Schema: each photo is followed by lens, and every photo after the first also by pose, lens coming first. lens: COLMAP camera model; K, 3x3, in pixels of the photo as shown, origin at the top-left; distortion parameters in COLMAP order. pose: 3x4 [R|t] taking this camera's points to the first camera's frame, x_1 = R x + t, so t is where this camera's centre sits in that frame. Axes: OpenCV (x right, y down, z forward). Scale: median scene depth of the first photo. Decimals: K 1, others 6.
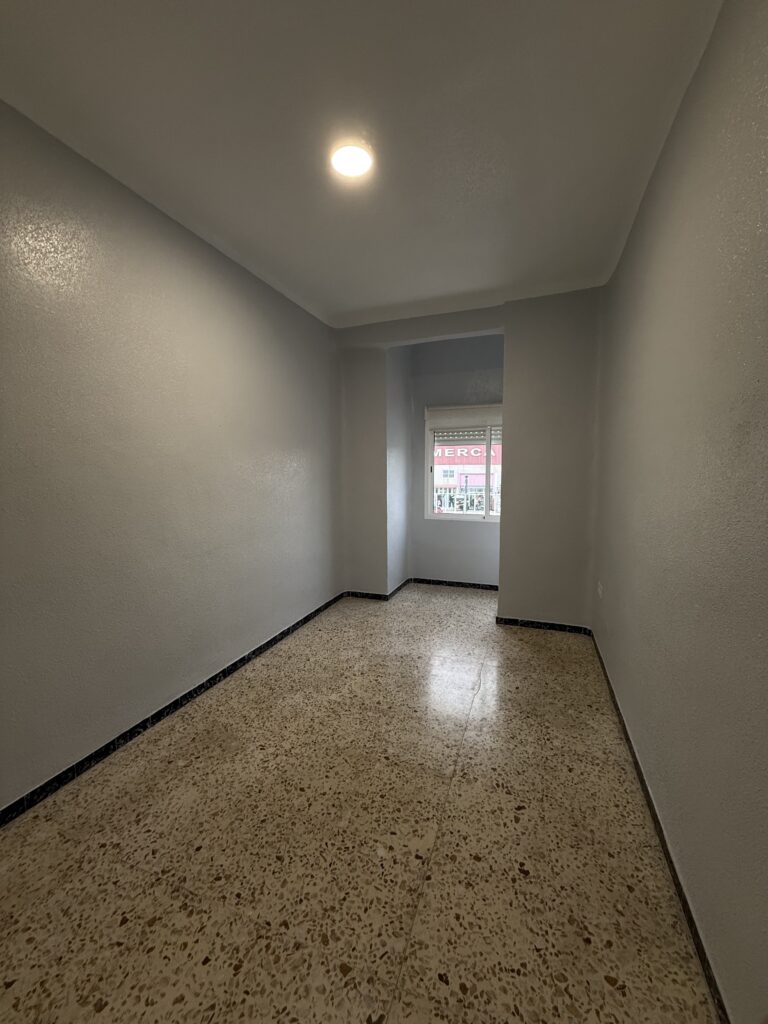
lens RADIAL K [[407.8, 0, 384.0], [0, 407.8, 512.6], [0, 0, 1]] dist [-0.000018, -0.000025]
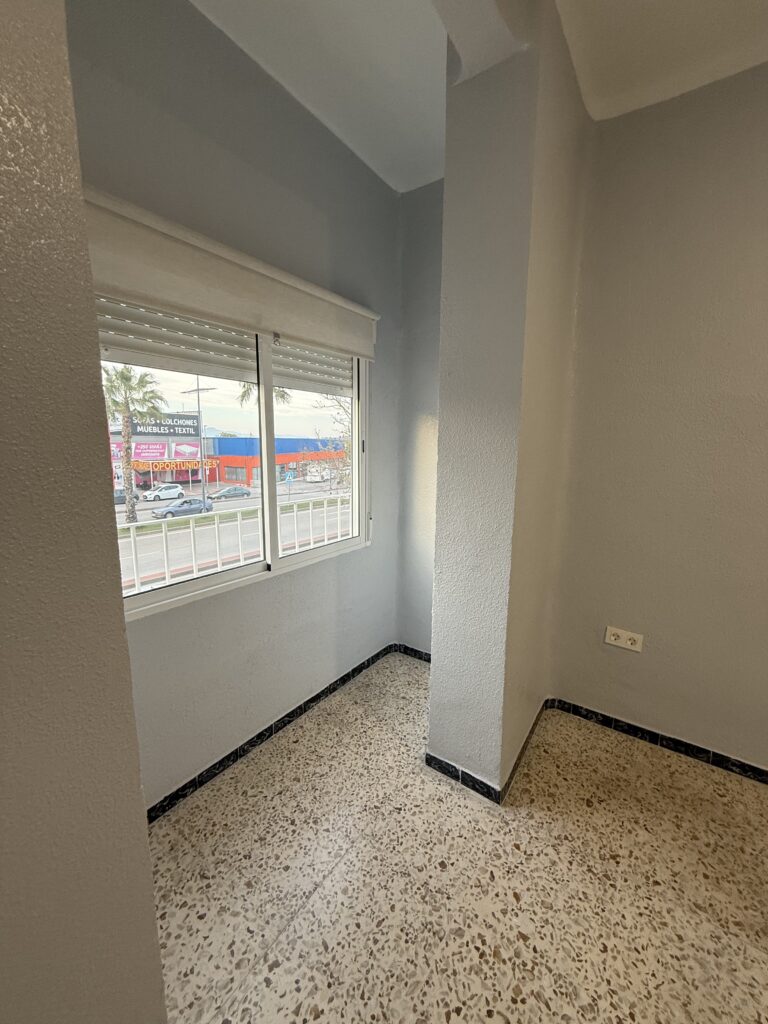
lens RADIAL K [[407.8, 0, 384.2], [0, 407.8, 507.0], [0, 0, 1]] dist [-0.000018, -0.000025]
pose [[0.256338, -0.138877, 0.956558, -0.128319], [0.091734, 0.988653, 0.118954, -0.105502], [-0.962224, 0.057256, 0.266169, 0.965133]]
